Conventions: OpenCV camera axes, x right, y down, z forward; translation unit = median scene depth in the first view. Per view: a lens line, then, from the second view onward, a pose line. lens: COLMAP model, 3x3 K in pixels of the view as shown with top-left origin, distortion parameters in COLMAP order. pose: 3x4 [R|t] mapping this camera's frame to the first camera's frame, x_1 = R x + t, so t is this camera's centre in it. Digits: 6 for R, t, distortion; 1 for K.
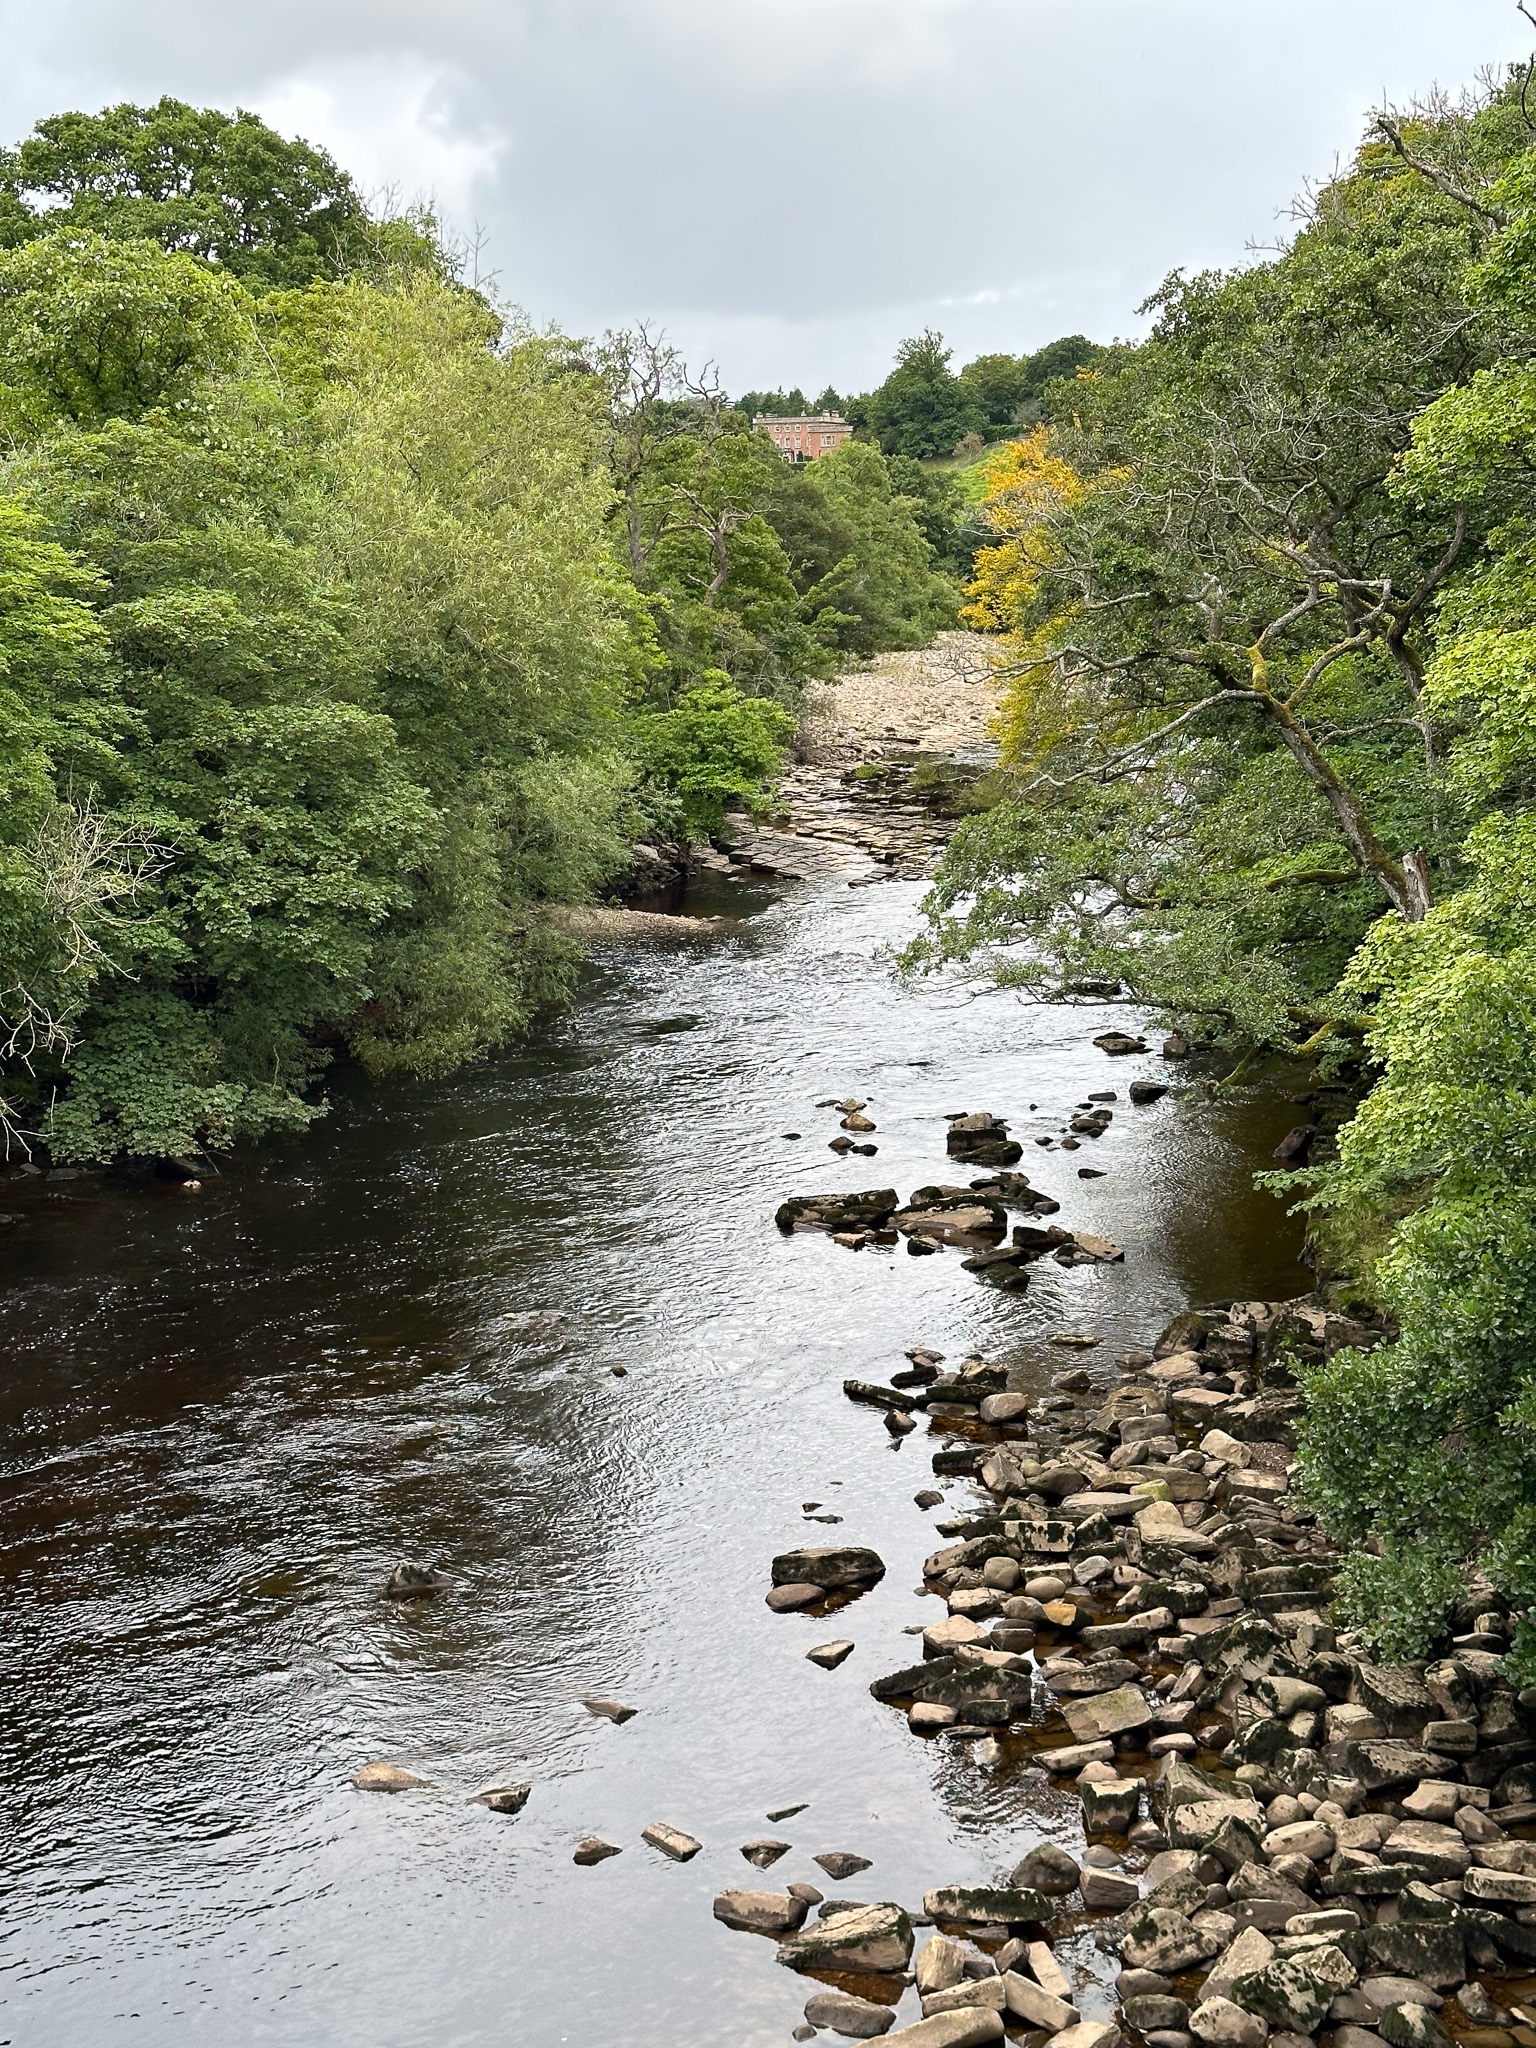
lens RADIAL K [[2914.7, 0, 768.0], [0, 2914.7, 1024.0], [0, 0, 1]] dist [0.359818, -1.114202]
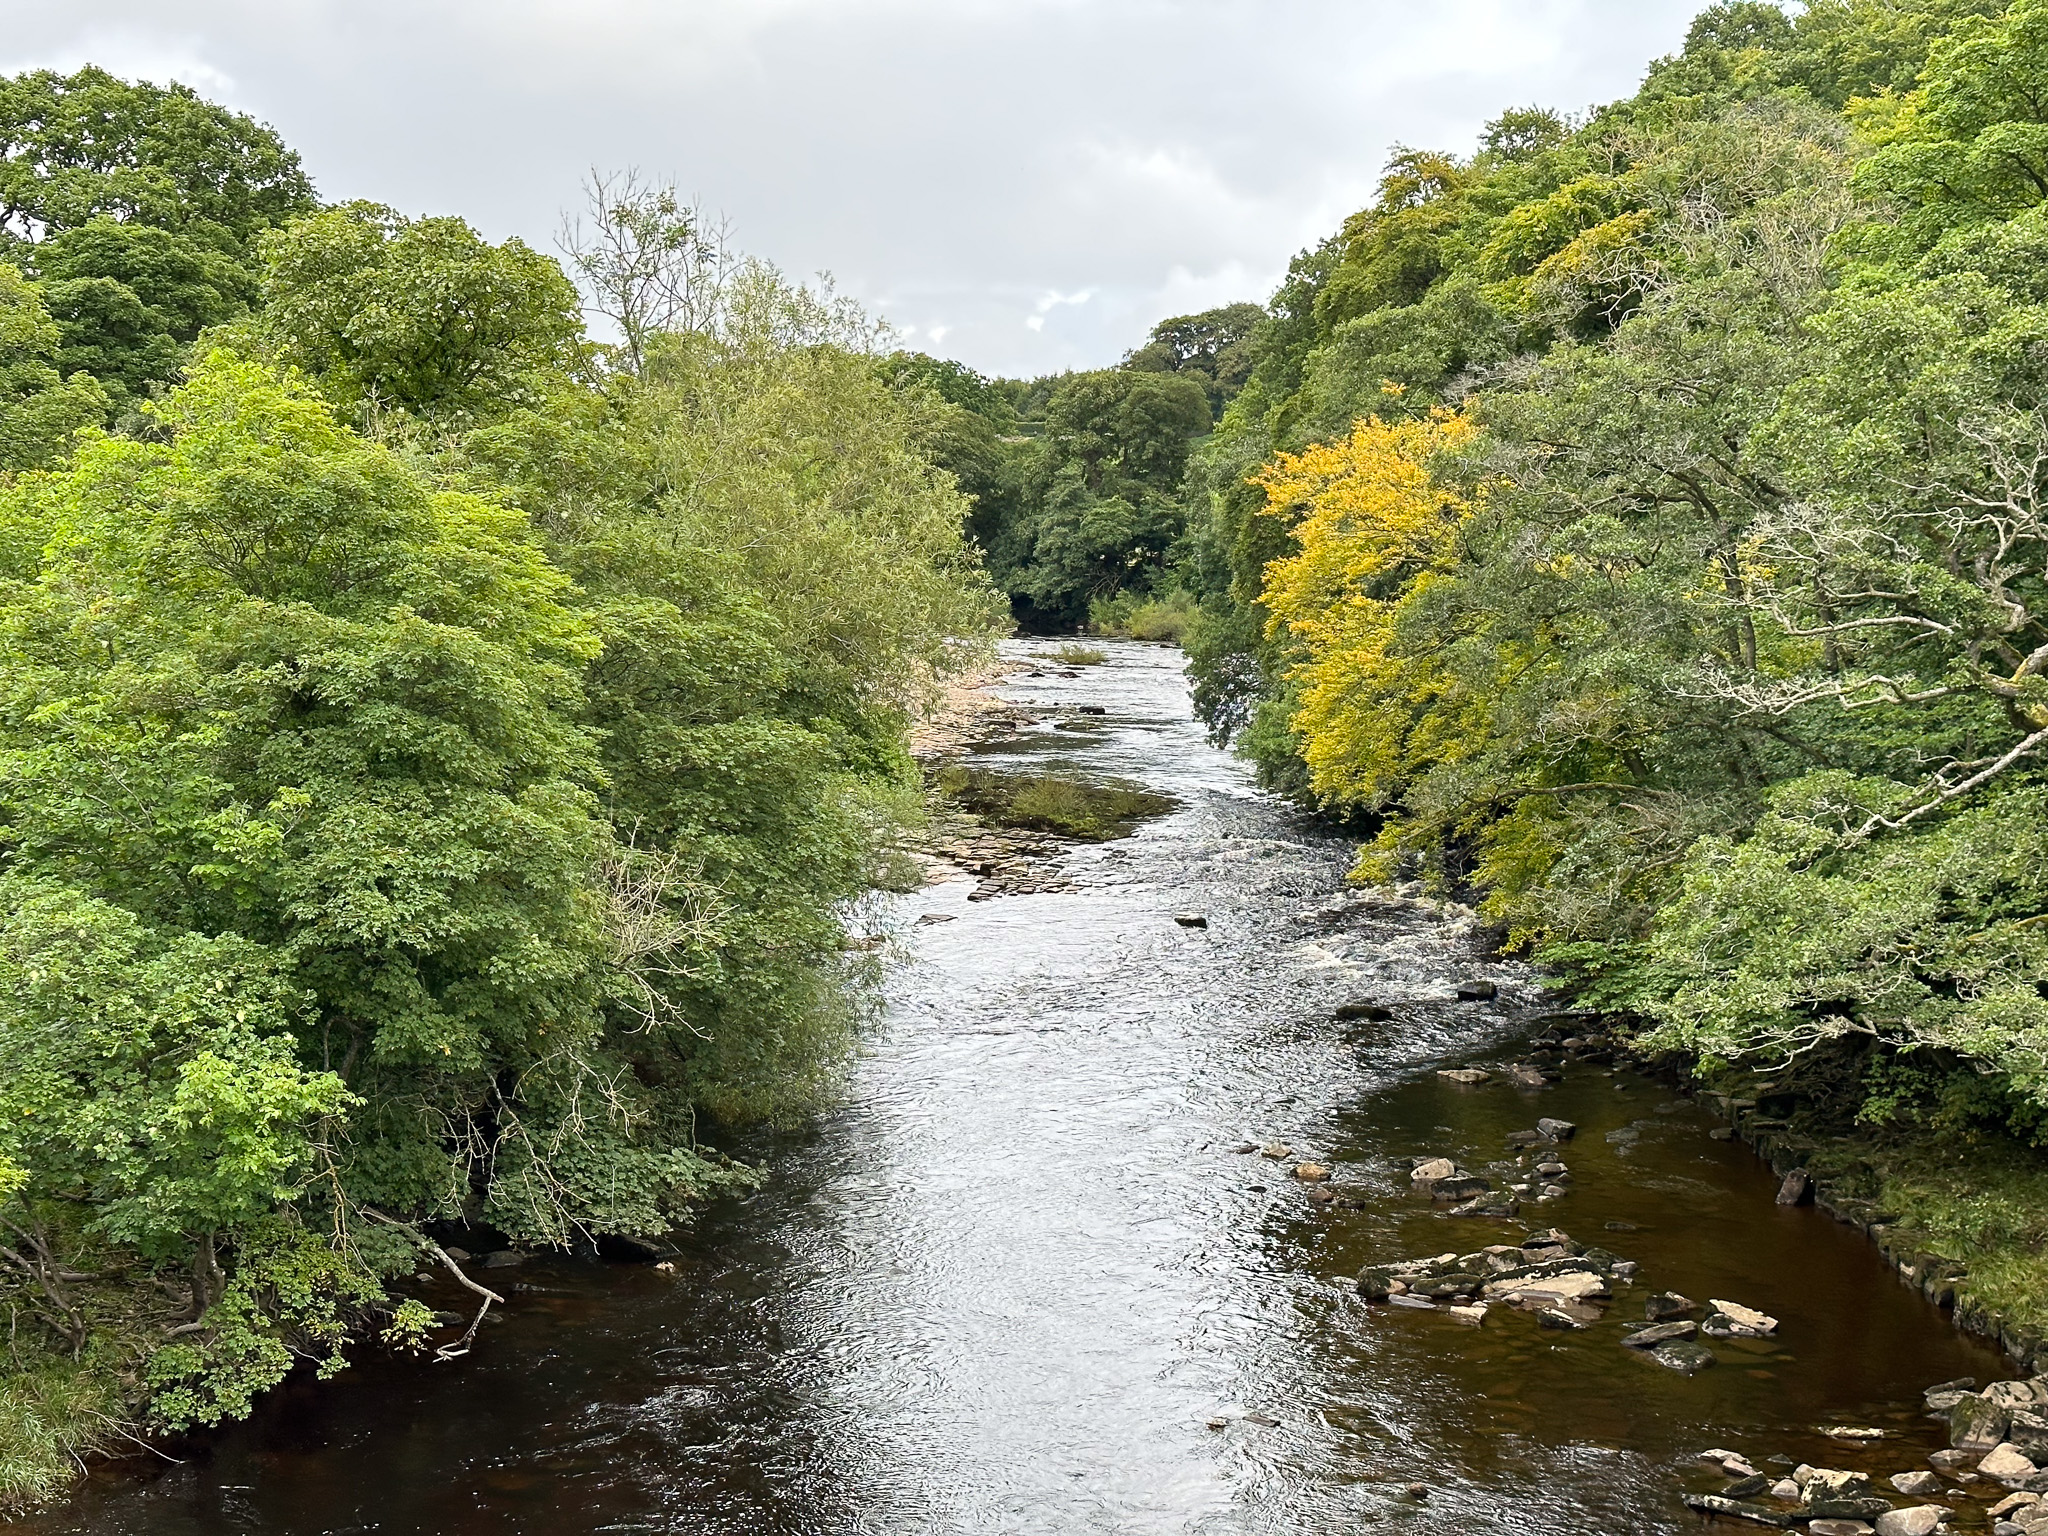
lens RADIAL K [[2914.7, 0, 1024.0], [0, 2914.7, 768.0], [0, 0, 1]] dist [0.359818, -1.114202]
pose [[0.978481, 0.002588, 0.206321, -0.141860], [0.014922, 0.996416, -0.083265, -0.009759], [-0.205797, 0.084552, 0.974935, 0.056481]]
